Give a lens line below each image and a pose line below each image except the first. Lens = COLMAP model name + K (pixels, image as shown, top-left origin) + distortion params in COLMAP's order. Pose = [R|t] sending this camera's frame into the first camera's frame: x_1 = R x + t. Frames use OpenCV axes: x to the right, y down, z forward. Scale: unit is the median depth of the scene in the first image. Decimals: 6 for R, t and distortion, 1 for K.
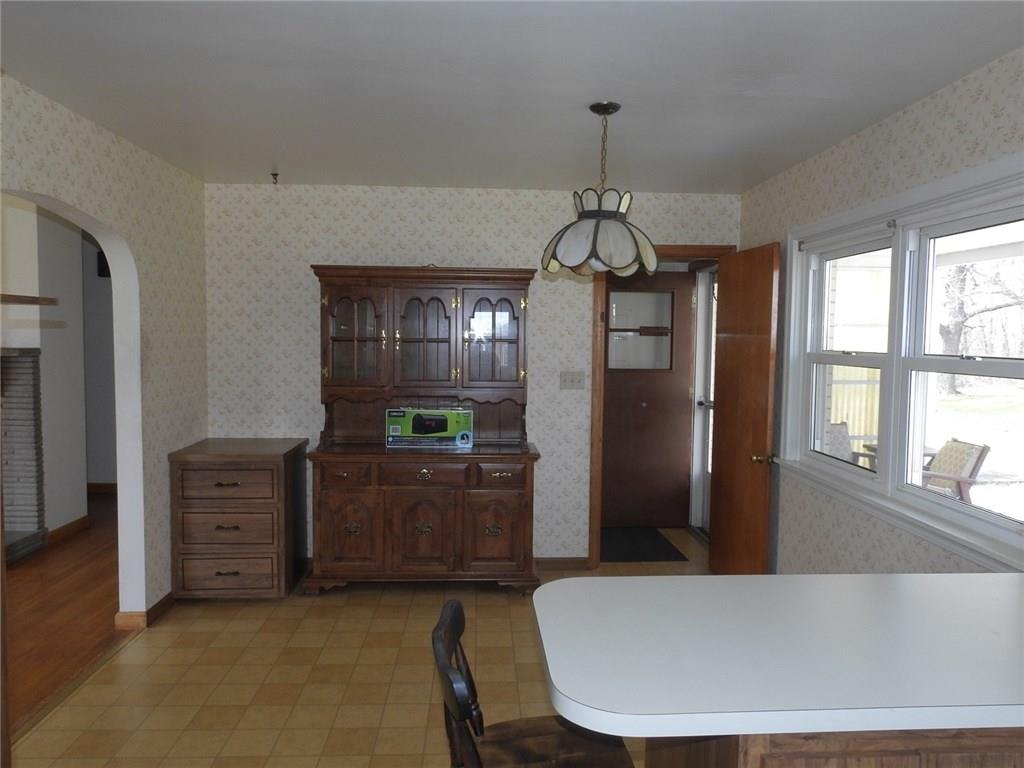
lens RADIAL K [[720.1, 0, 512.0], [0, 720.1, 384.0], [0, 0, 1]] dist [-0.008169, -0.002055]
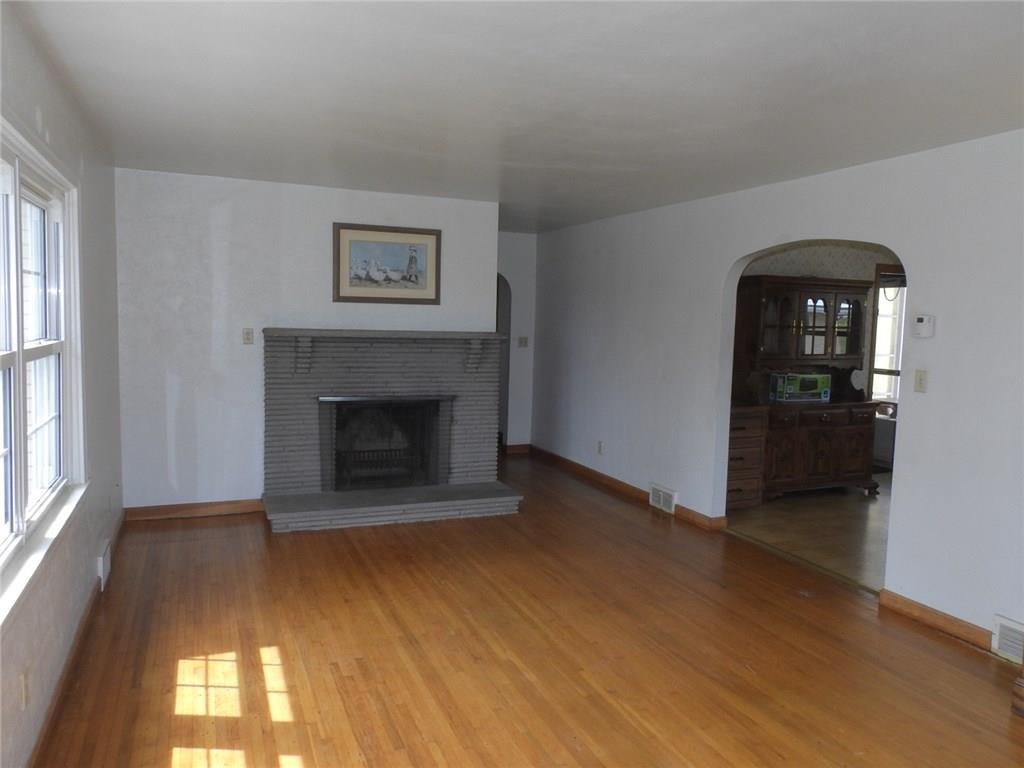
lens RADIAL K [[720.1, 0, 512.0], [0, 720.1, 384.0], [0, 0, 1]] dist [-0.008169, -0.002055]
pose [[0.940763, -0.023928, 0.338221, -1.182962], [0.012840, 0.999305, 0.034983, -0.004455], [-0.338823, -0.028568, 0.940416, -0.176901]]
